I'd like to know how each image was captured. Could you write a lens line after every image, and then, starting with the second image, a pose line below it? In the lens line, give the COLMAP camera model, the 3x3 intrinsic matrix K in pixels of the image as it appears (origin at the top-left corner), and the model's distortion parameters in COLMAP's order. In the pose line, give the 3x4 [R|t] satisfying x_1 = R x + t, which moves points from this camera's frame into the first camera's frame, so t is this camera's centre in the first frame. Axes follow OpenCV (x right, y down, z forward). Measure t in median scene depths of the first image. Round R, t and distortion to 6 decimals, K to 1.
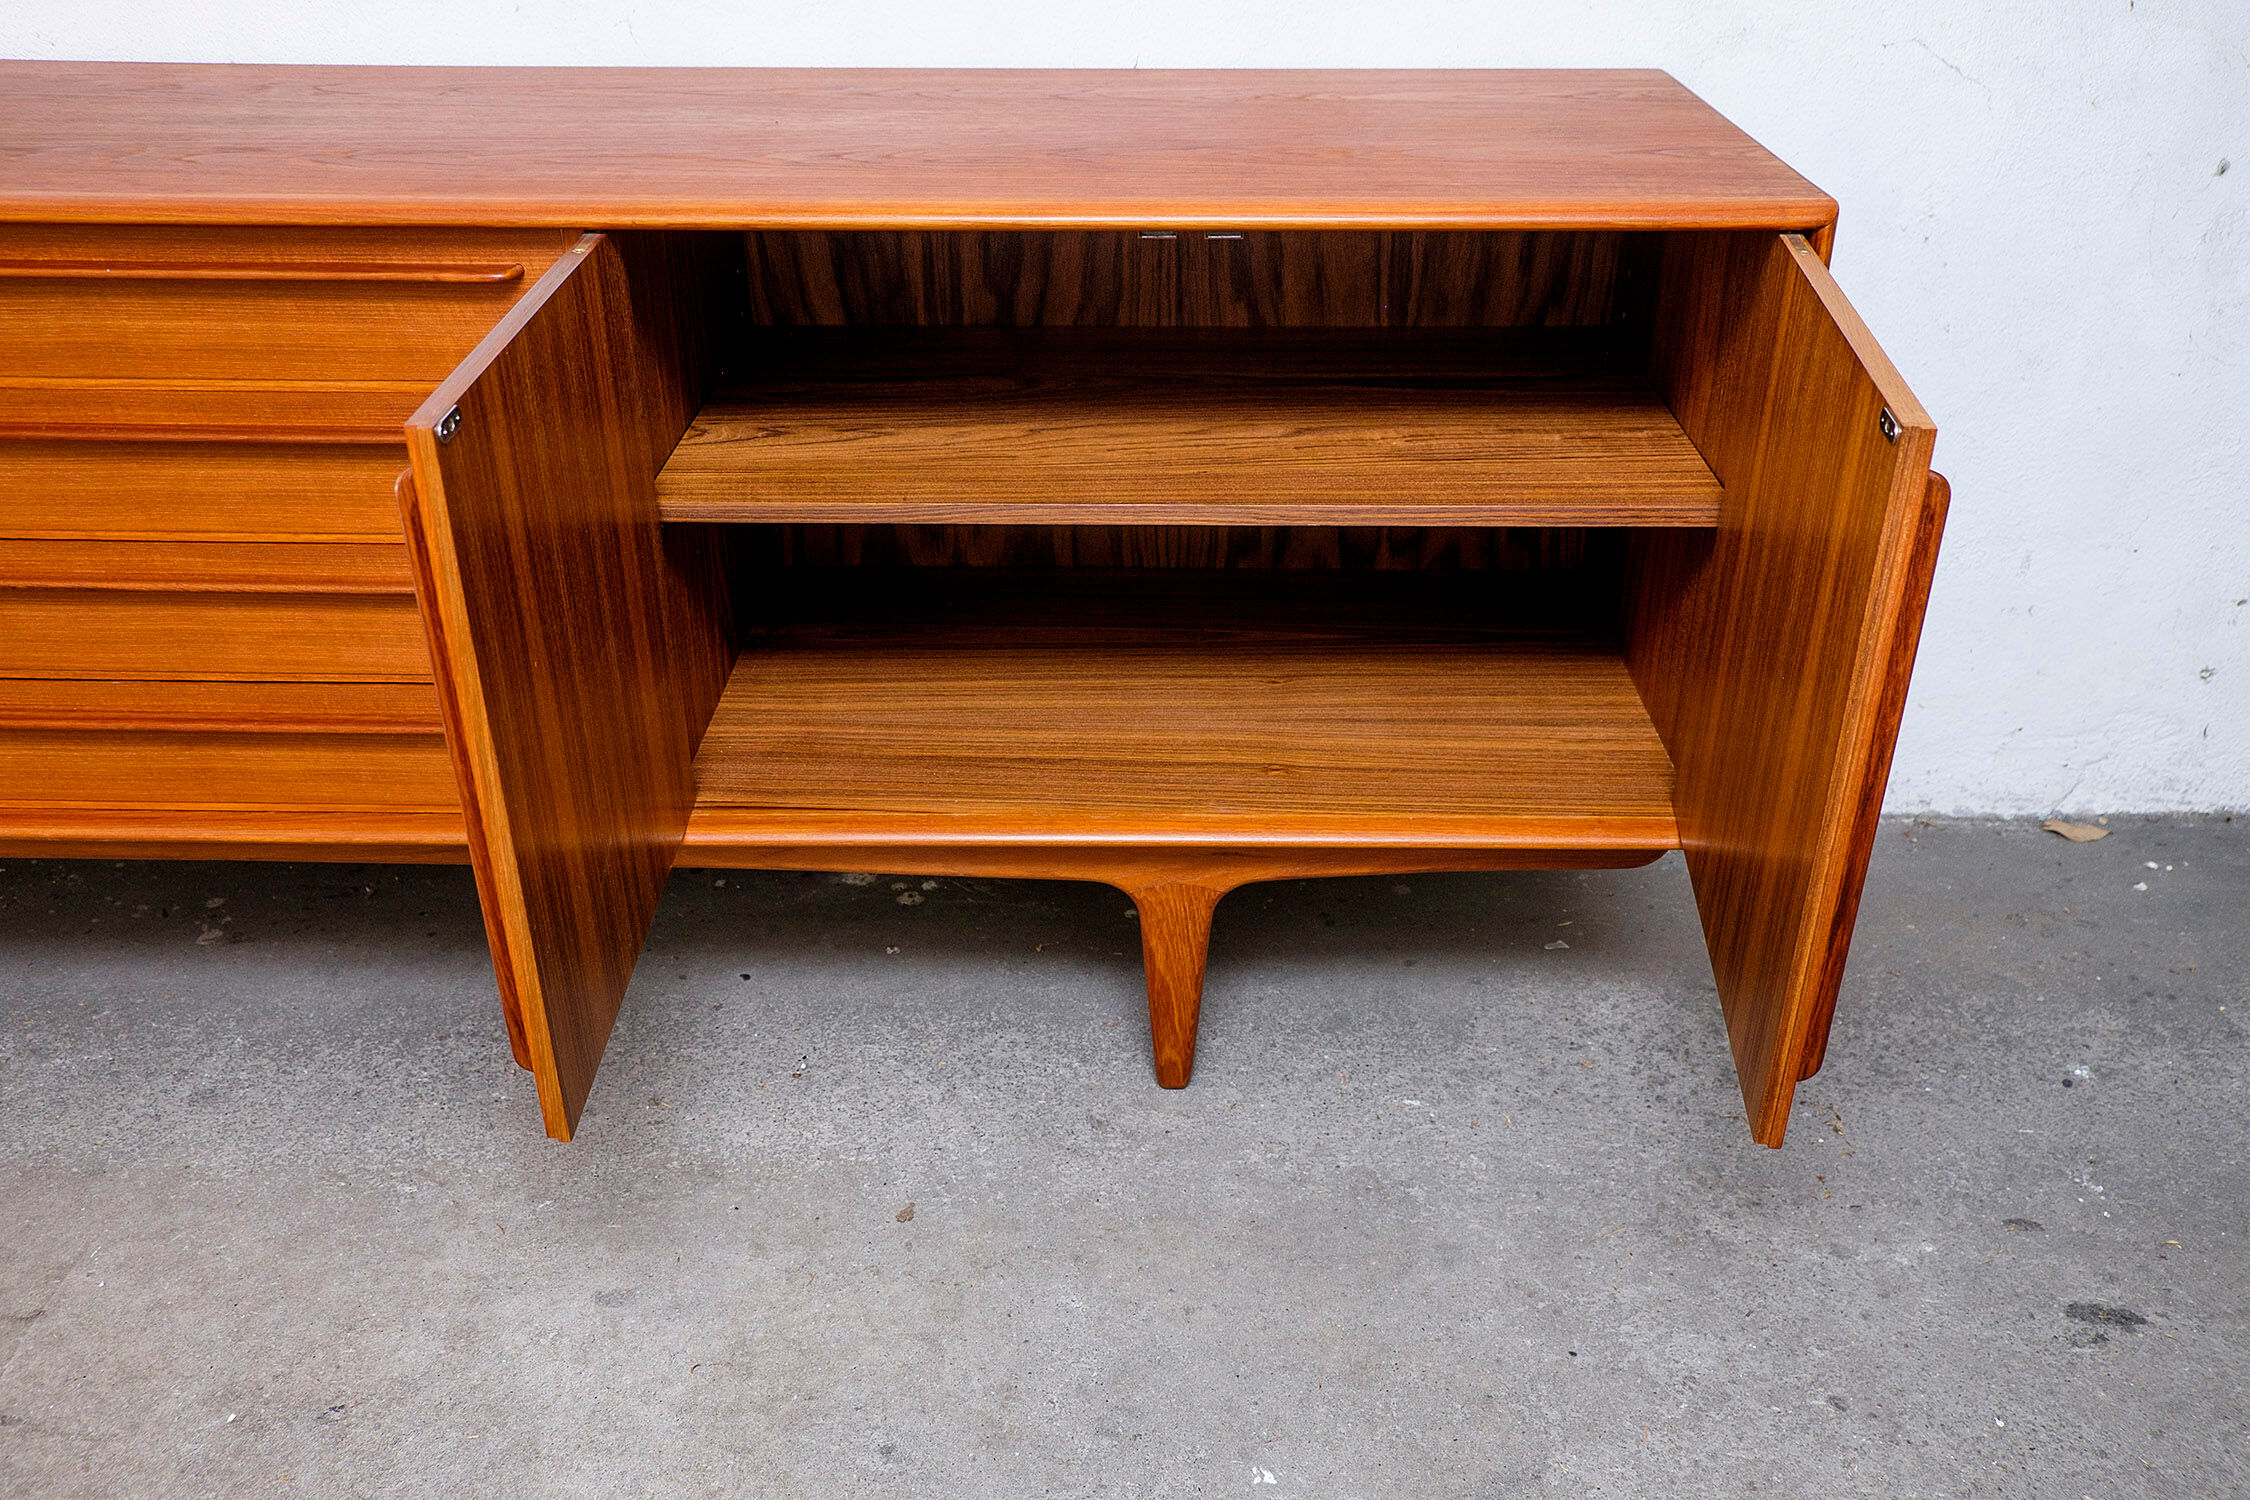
lens RADIAL K [[1879.8, 0, 1138.7], [0, 1879.8, 794.0], [0, 0, 1]] dist [-0.013457, 0.009252]
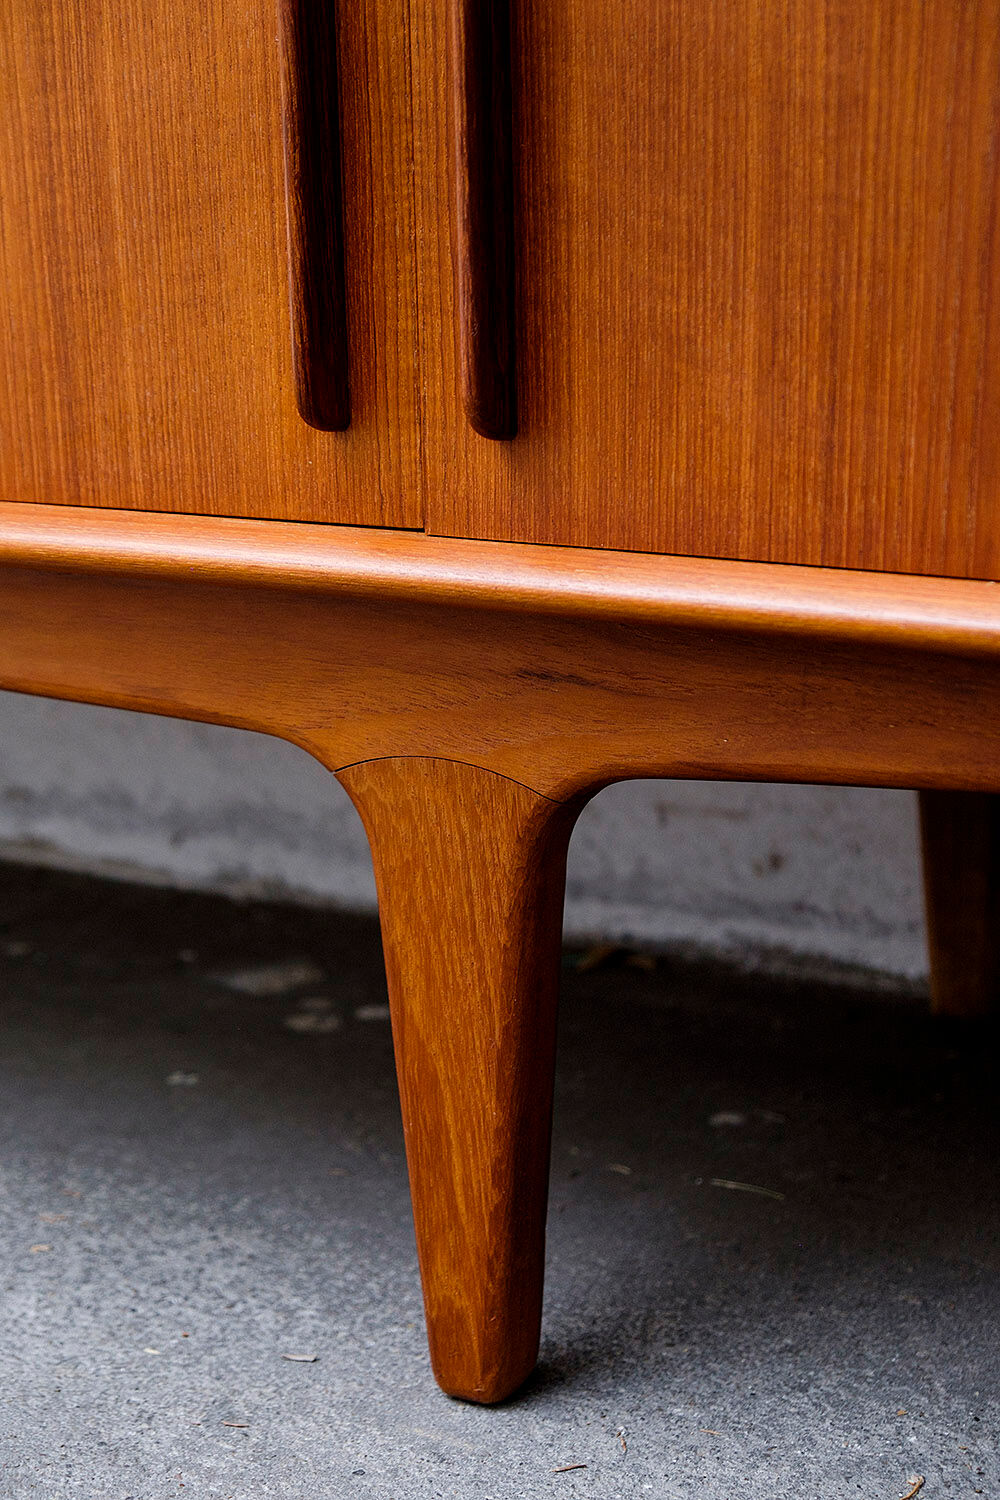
lens RADIAL K [[2845.1, 0, 574.6], [0, 2845.1, 726.5], [0, 0, 1]] dist [-0.036124, 0.050519]
pose [[0.880678, 0.097220, -0.463633, 0.295303], [-0.229096, 0.944059, -0.237209, 0.163679], [0.414635, 0.315121, 0.853684, 0.494306]]
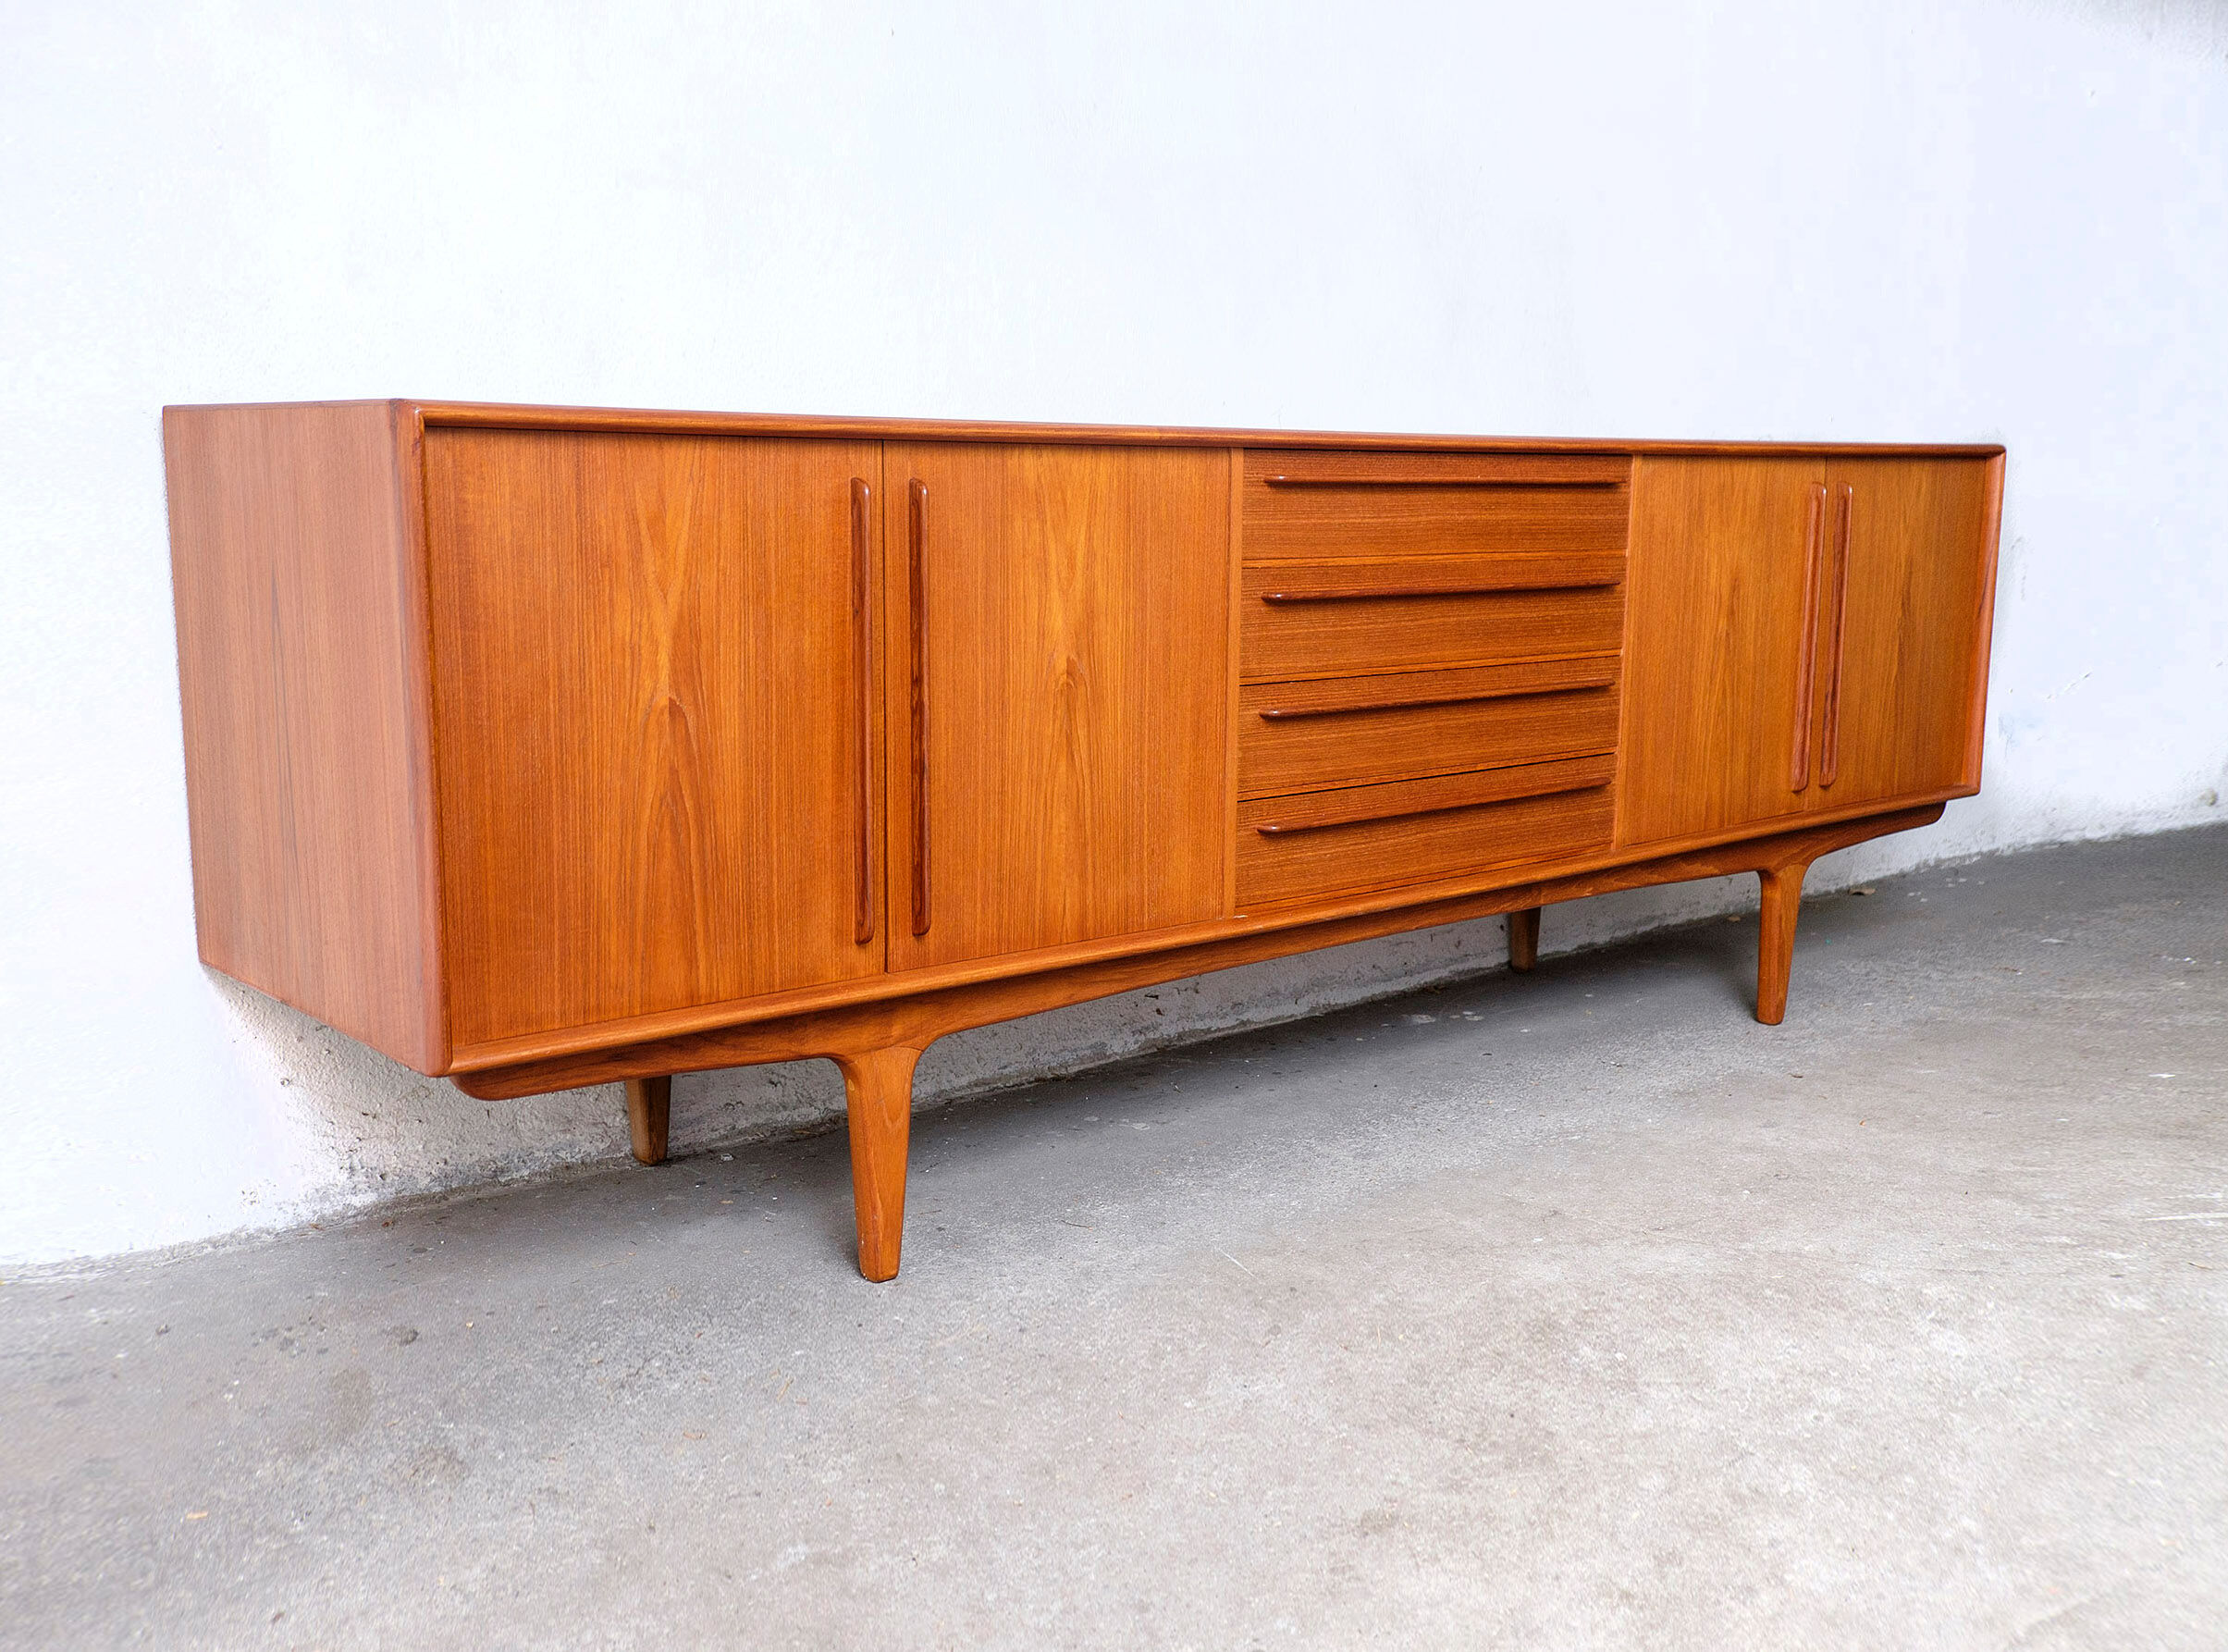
lens RADIAL K [[2172.0, 0, 1117.5], [0, 2172.0, 874.8], [0, 0, 1]] dist [0.010978, 0.025706]
pose [[0.744808, -0.122143, 0.656005, -1.576883], [0.338393, 0.916450, -0.213566, 0.248250], [-0.575110, 0.381053, 0.723911, -0.023806]]
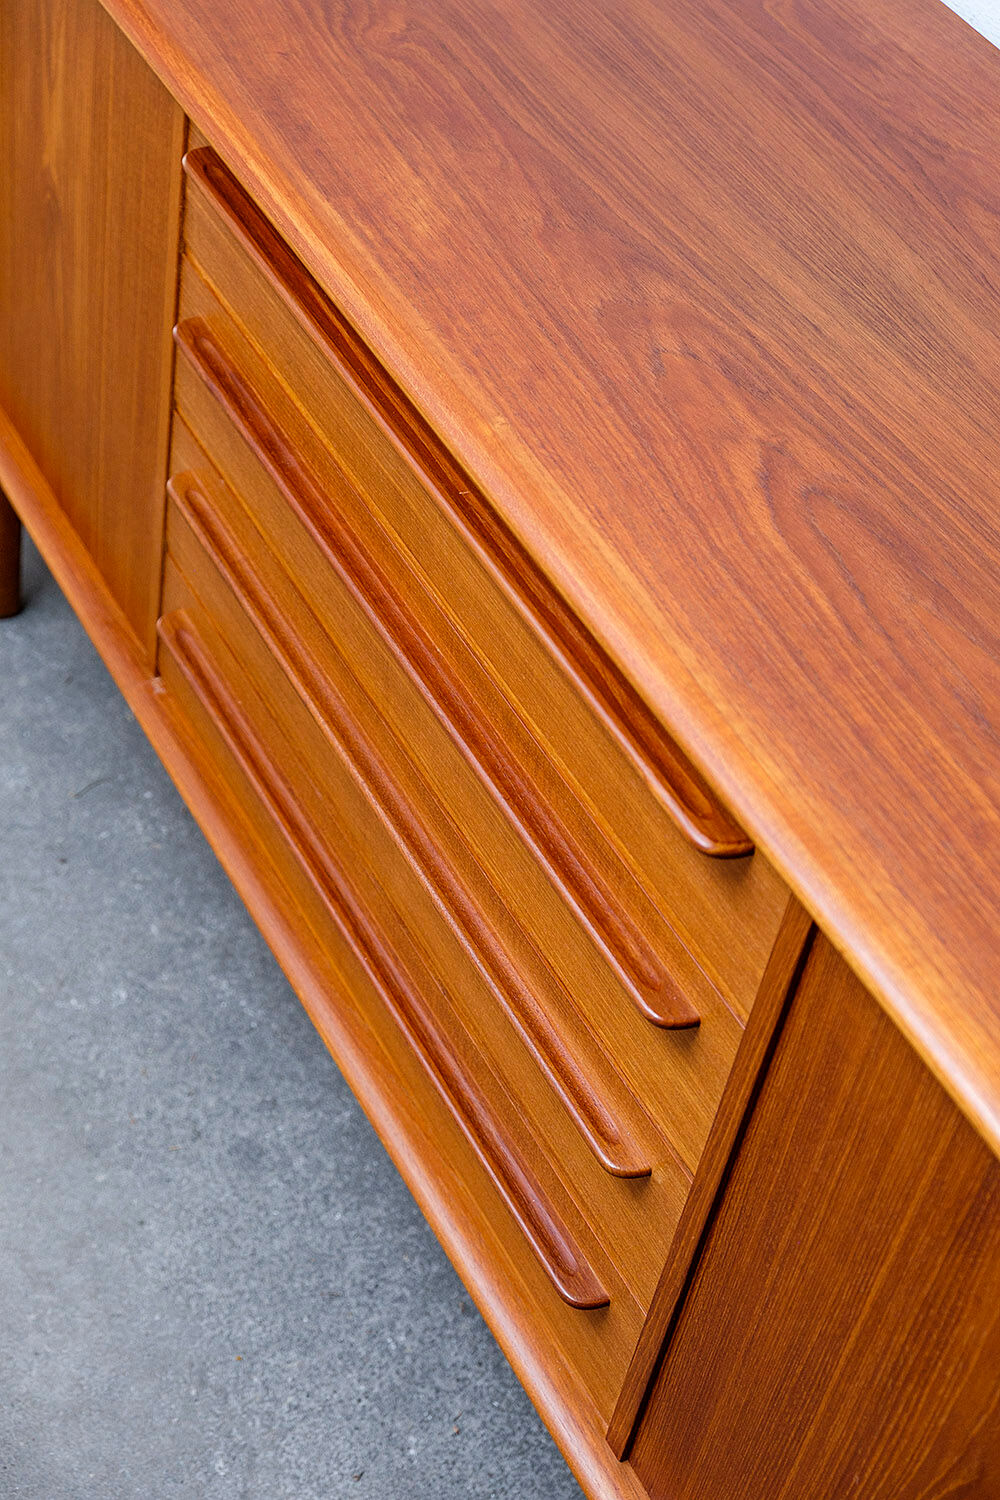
lens RADIAL K [[2314.5, 0, 539.1], [0, 2314.5, 744.1], [0, 0, 1]] dist [0.109235, -0.592055]
pose [[0.489874, 0.651794, -0.578954, 0.045555], [-0.567188, 0.742612, 0.356124, -0.423379], [0.662058, 0.153920, 0.733477, 0.305313]]
